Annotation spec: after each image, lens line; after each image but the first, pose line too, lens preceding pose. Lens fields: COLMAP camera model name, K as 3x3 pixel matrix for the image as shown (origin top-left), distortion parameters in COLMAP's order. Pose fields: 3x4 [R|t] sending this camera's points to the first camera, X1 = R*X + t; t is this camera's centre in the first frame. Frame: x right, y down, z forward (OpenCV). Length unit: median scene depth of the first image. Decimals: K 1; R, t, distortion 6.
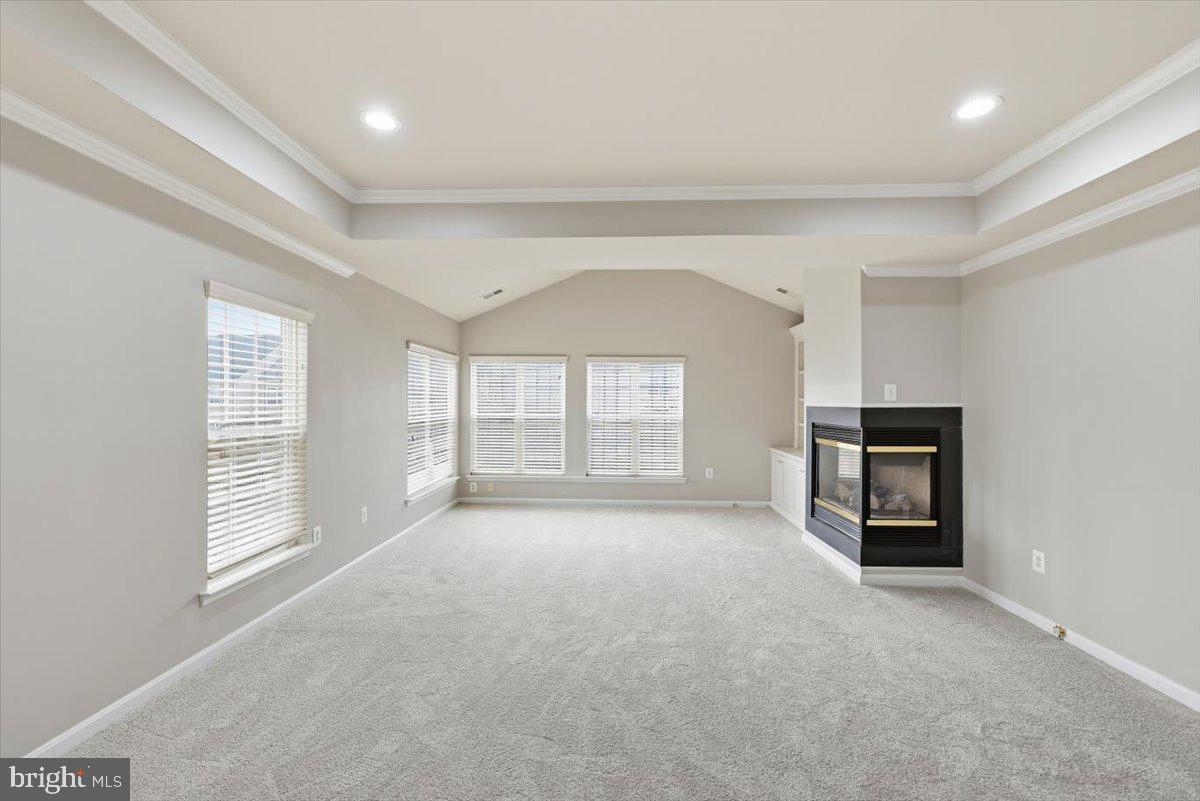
lens RADIAL K [[494.1, 0, 602.2], [0, 494.1, 401.1], [0, 0, 1]] dist [-0.001106, 0.000023]
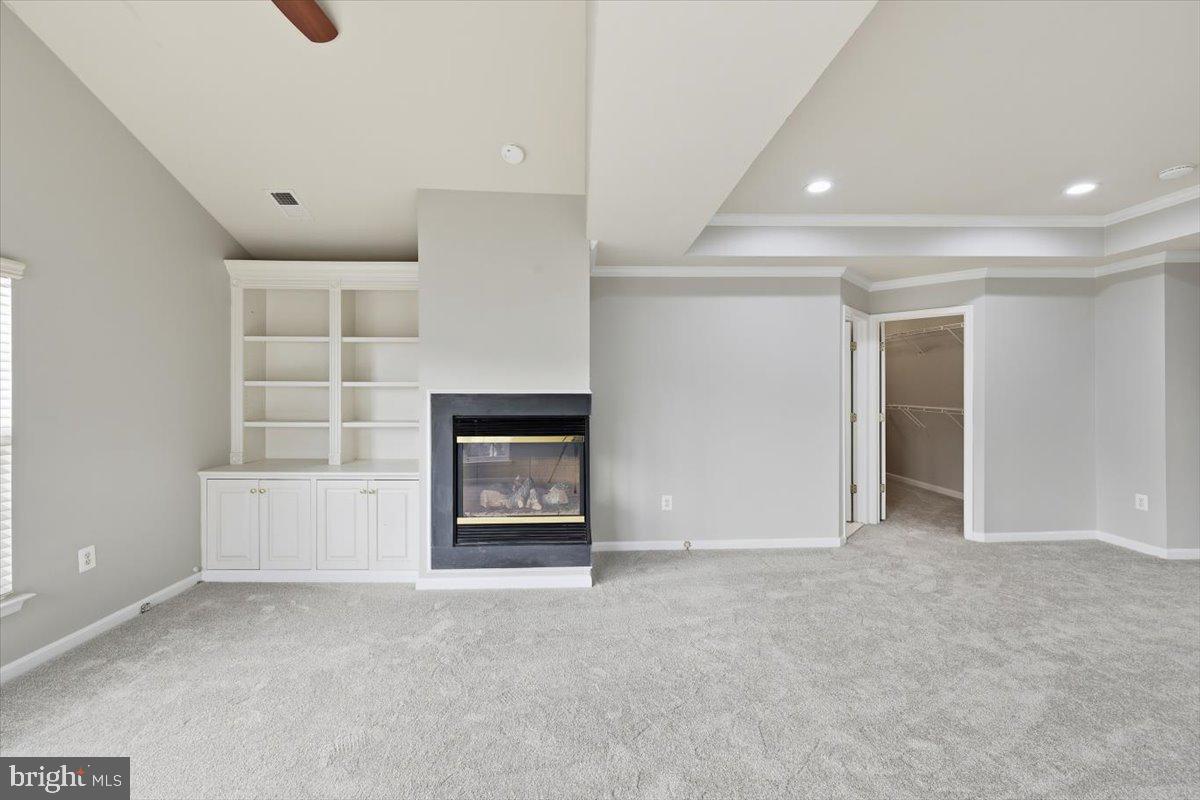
lens RADIAL K [[499.2, 0, 594.0], [0, 499.2, 395.0], [0, 0, 1]] dist [-0.001910, 0.000514]
pose [[-0.072427, -0.011139, 0.997311, -0.231437], [-0.002188, 0.999937, 0.011010, 0.003163], [-0.997371, -0.001385, -0.072447, 0.616296]]
